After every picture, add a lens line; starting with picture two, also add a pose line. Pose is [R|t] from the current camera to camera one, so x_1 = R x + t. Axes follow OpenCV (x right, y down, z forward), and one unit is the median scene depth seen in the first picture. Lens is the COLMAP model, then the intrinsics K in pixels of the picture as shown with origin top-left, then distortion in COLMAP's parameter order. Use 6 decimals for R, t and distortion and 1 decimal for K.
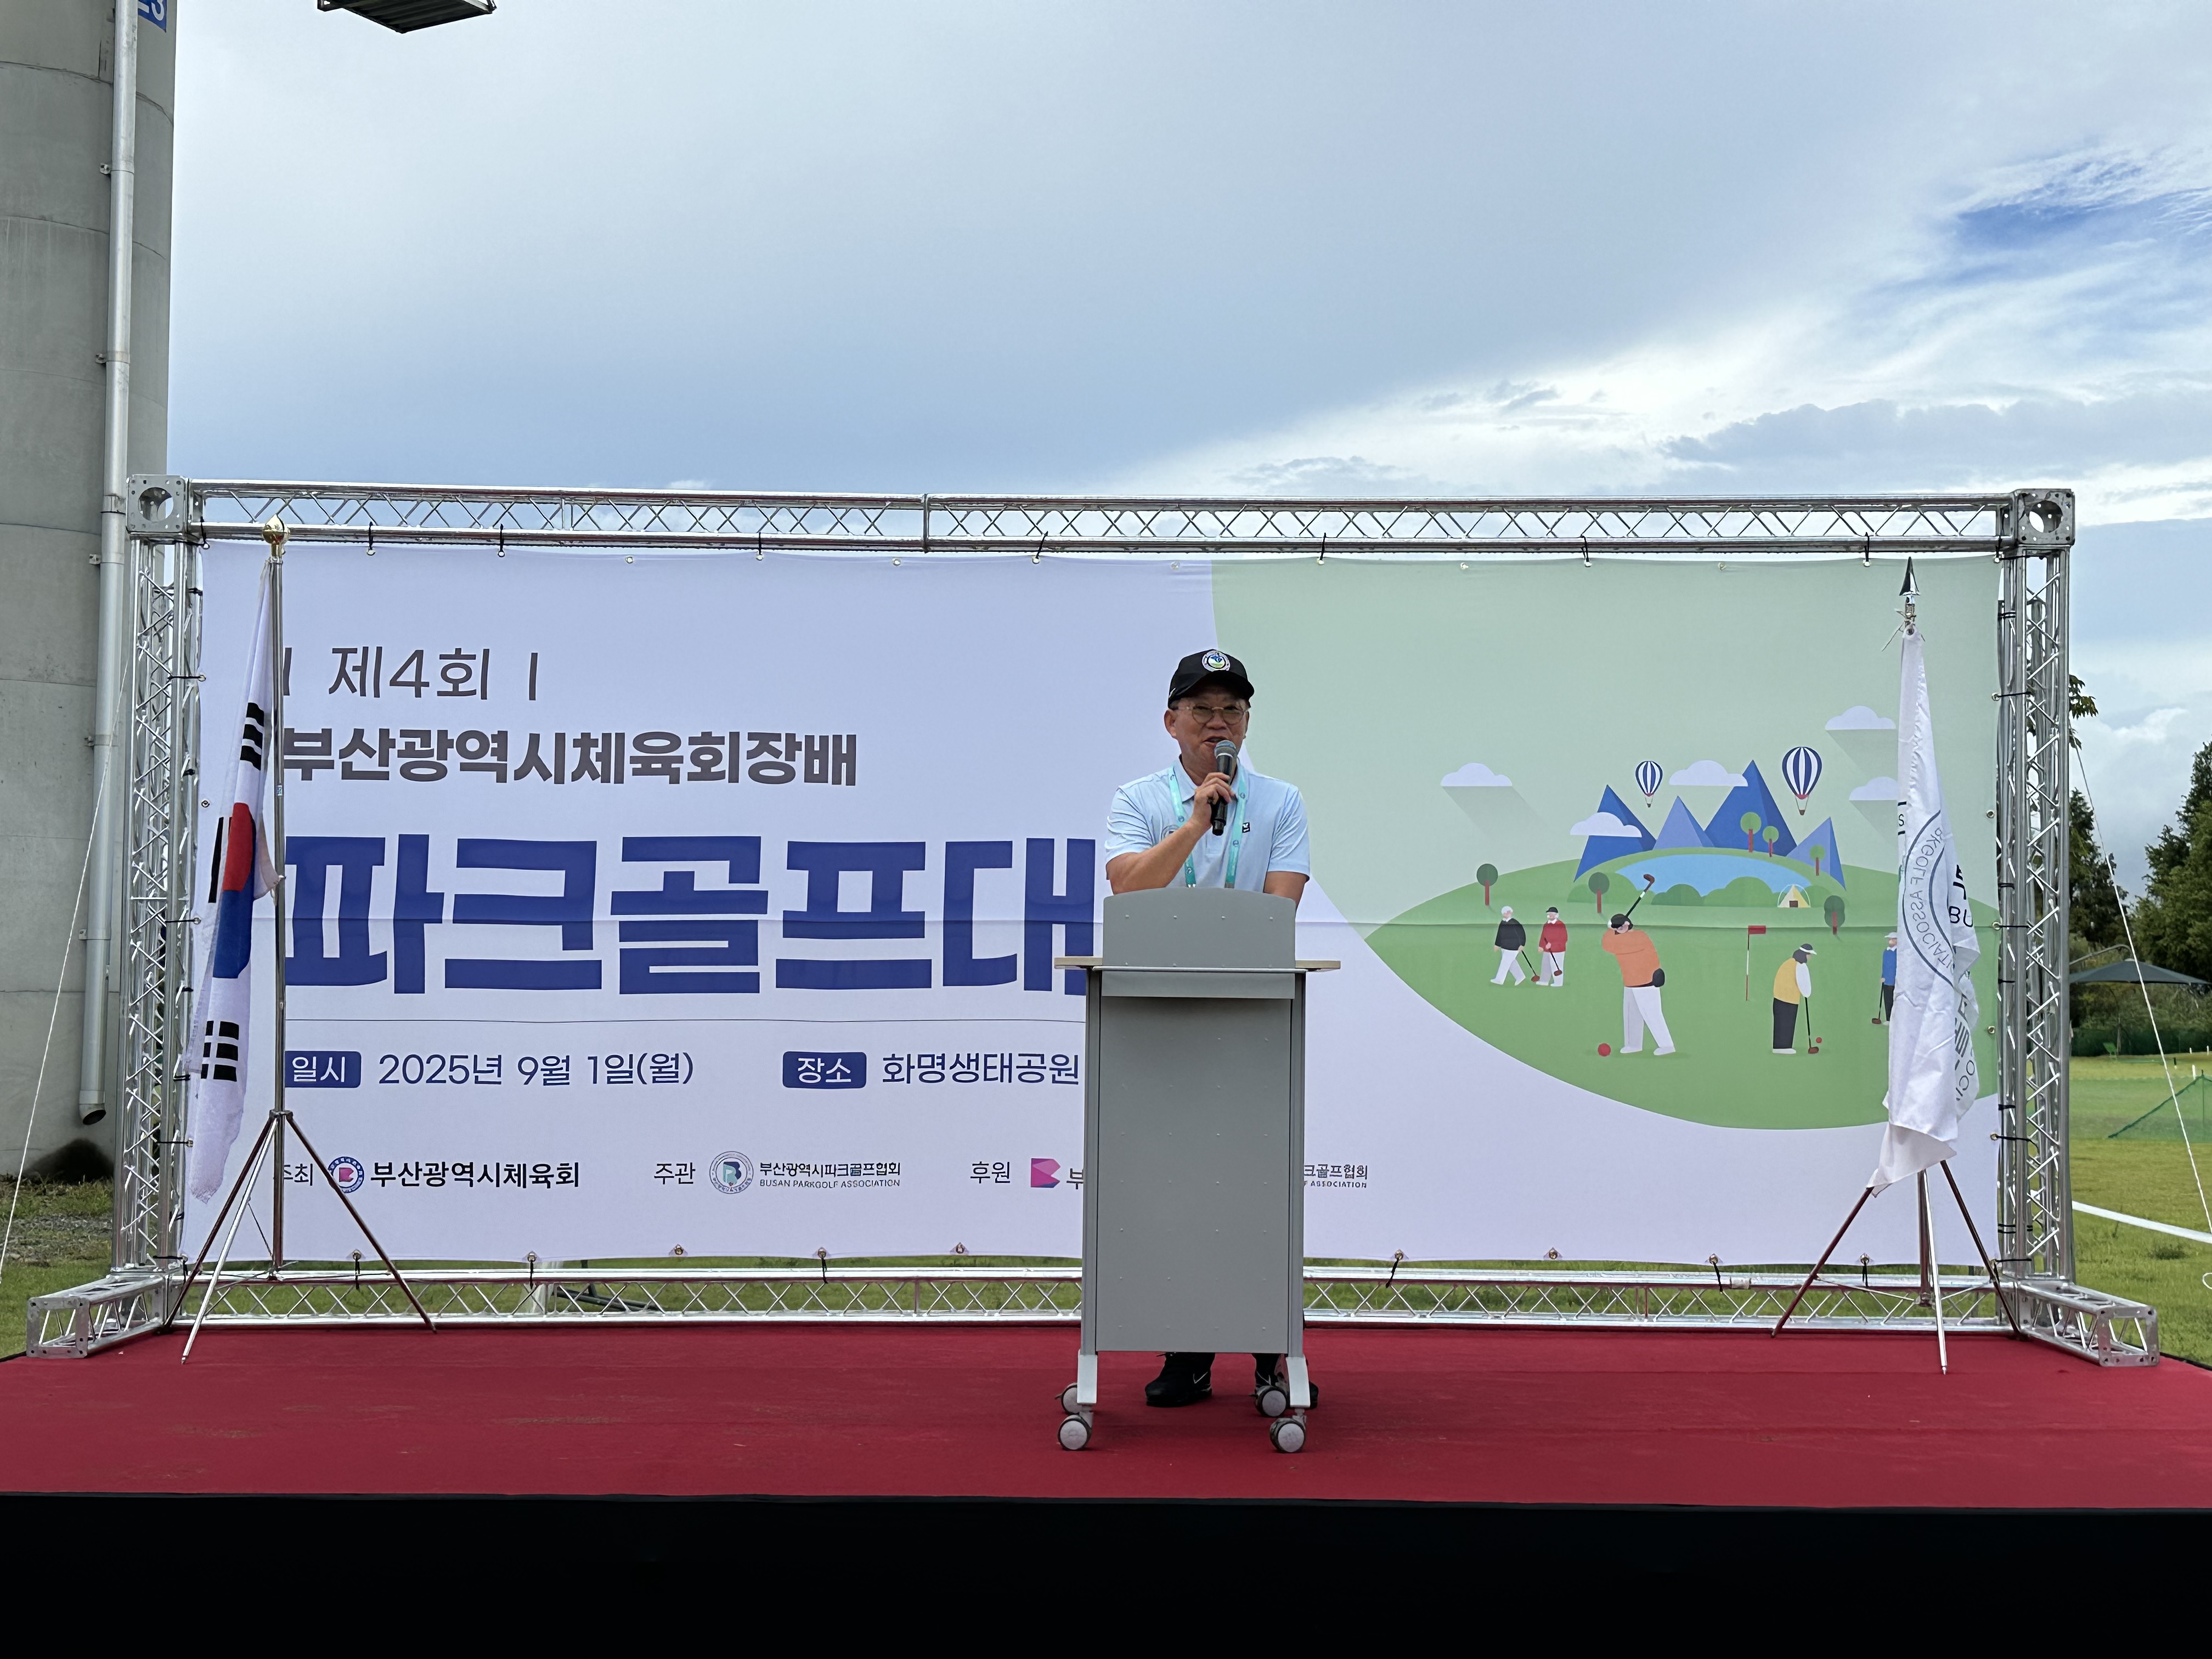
lens RADIAL K [[2864.2, 0, 1135.1], [0, 2864.2, 839.6], [0, 0, 1]] dist [0.174104, 0.020033]
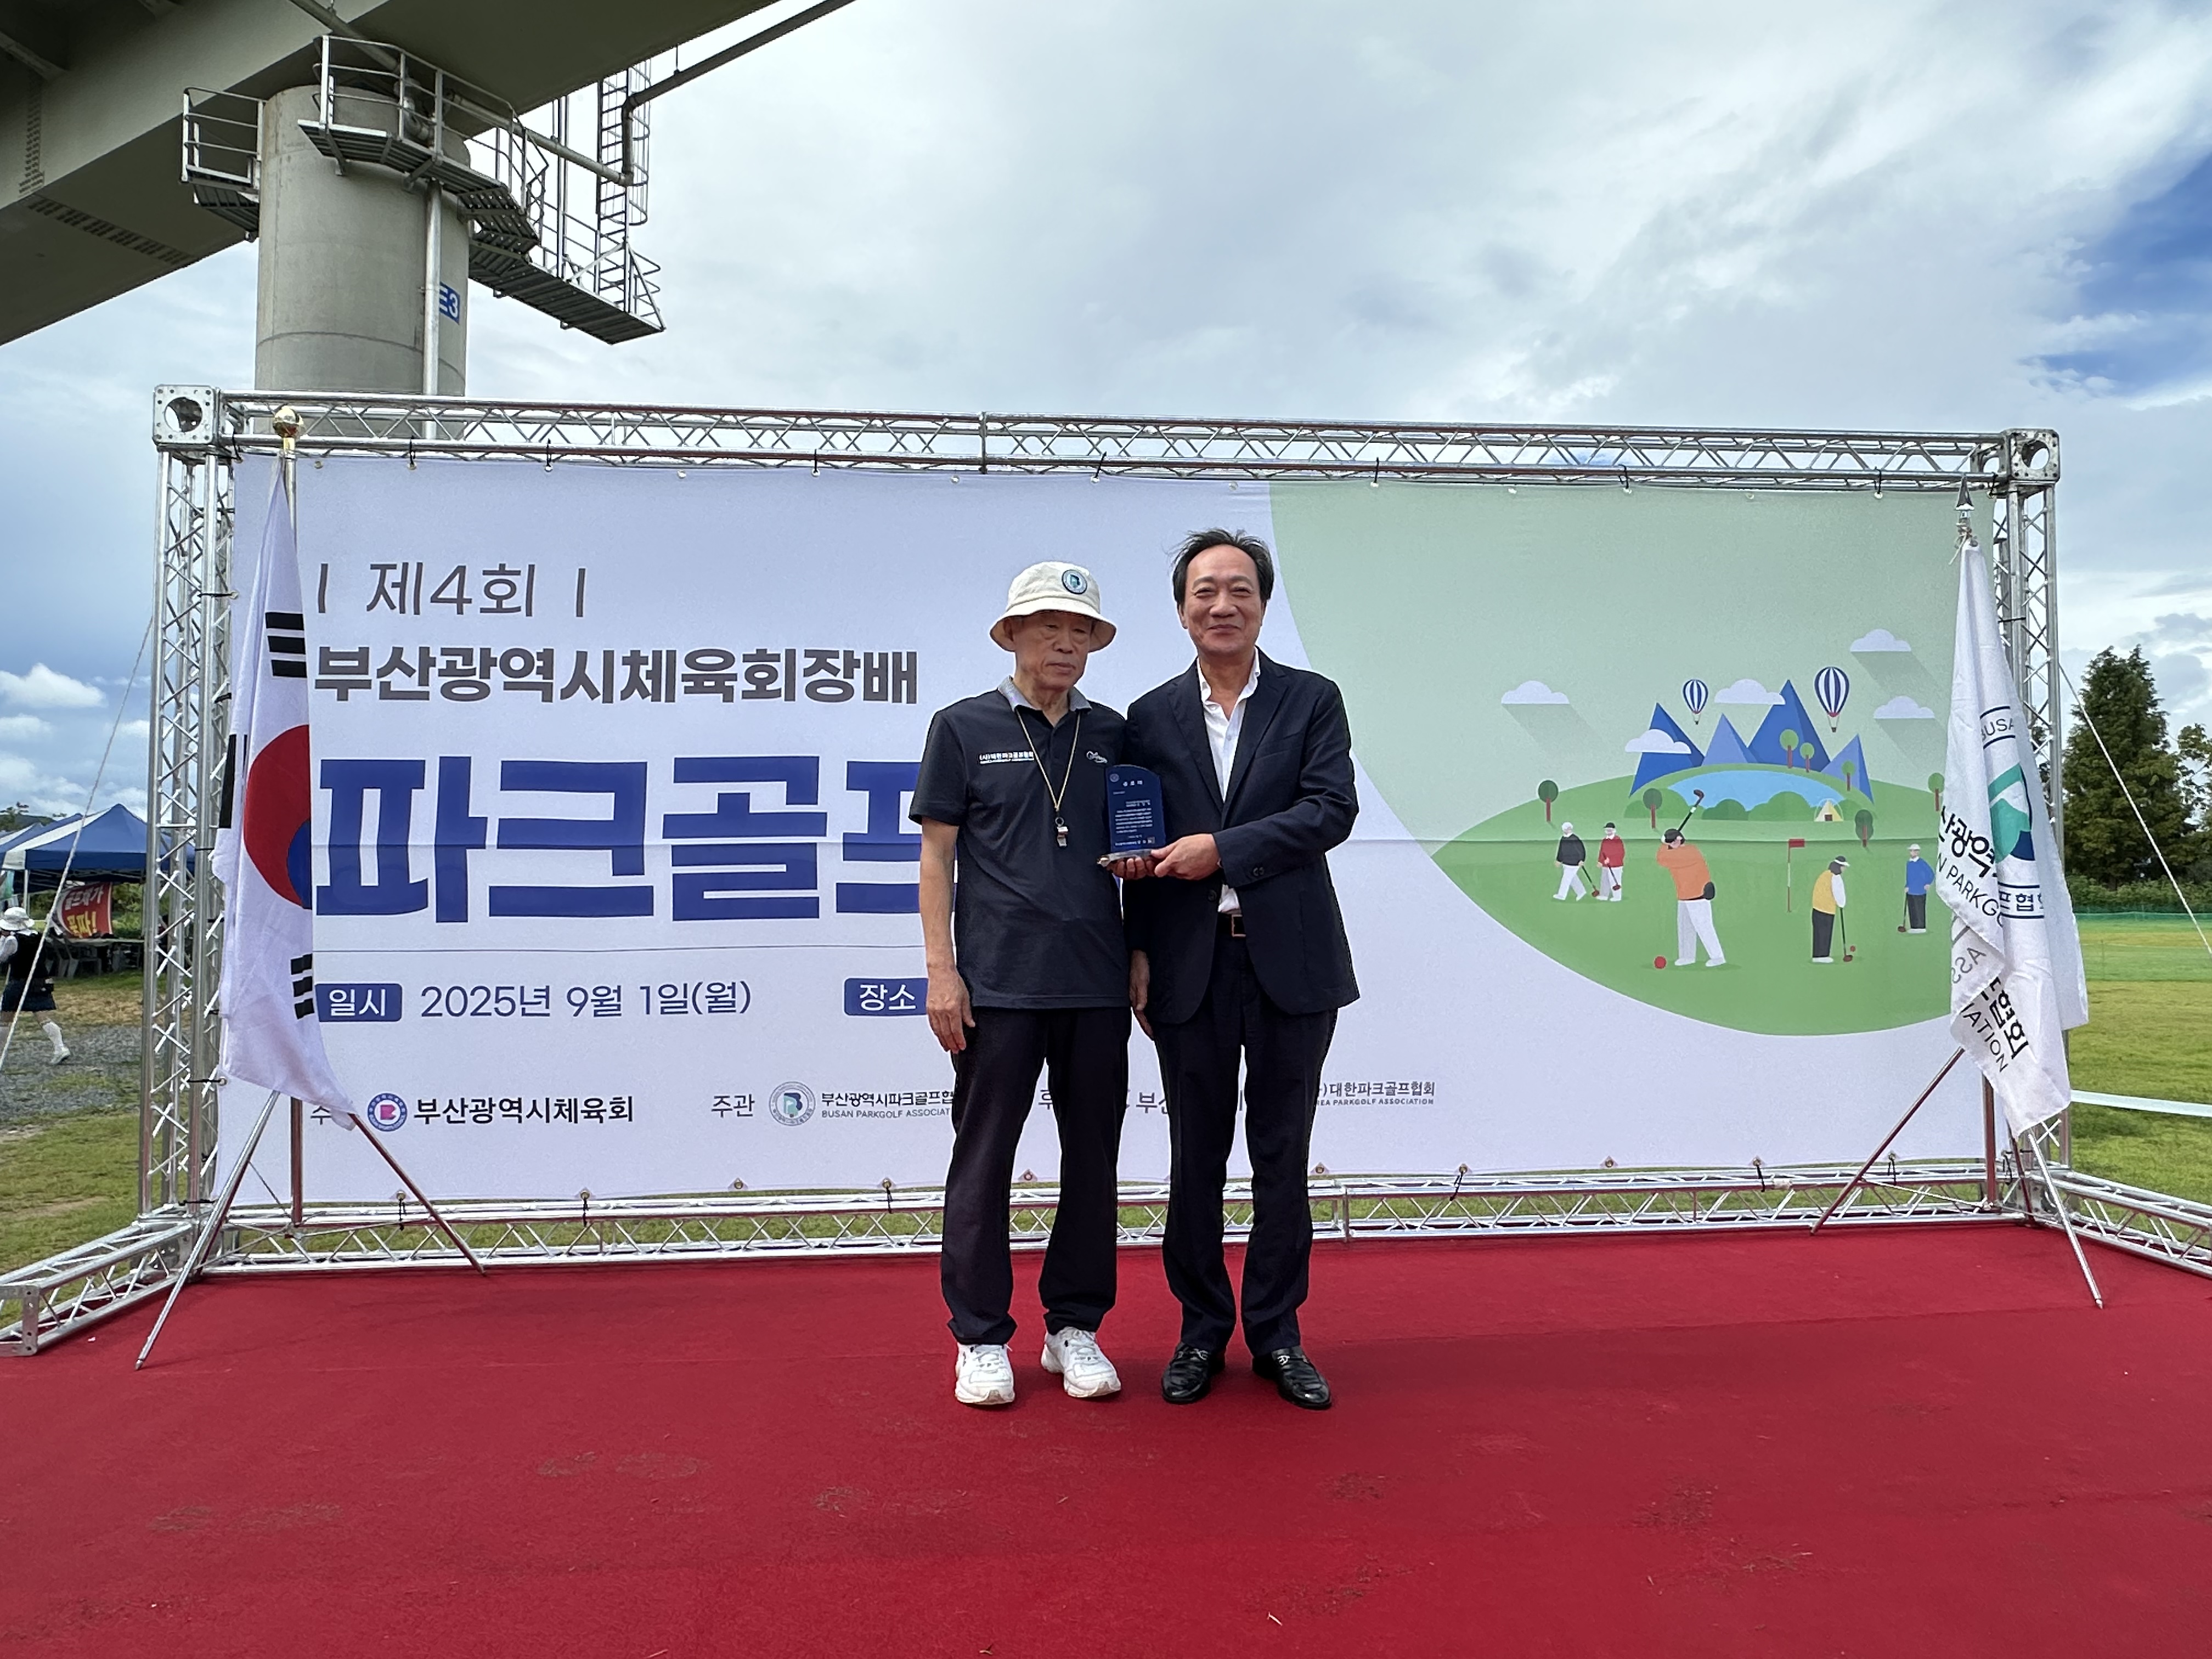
lens RADIAL K [[1435.5, 0, 1106.0], [0, 1435.5, 829.5], [0, 0, 1]] dist [0.001358, -0.002303]
pose [[0.997345, -0.009285, 0.072232, -0.068915], [0.009498, 0.999951, -0.002615, 0.025656], [-0.072204, 0.003294, 0.997384, 0.510589]]
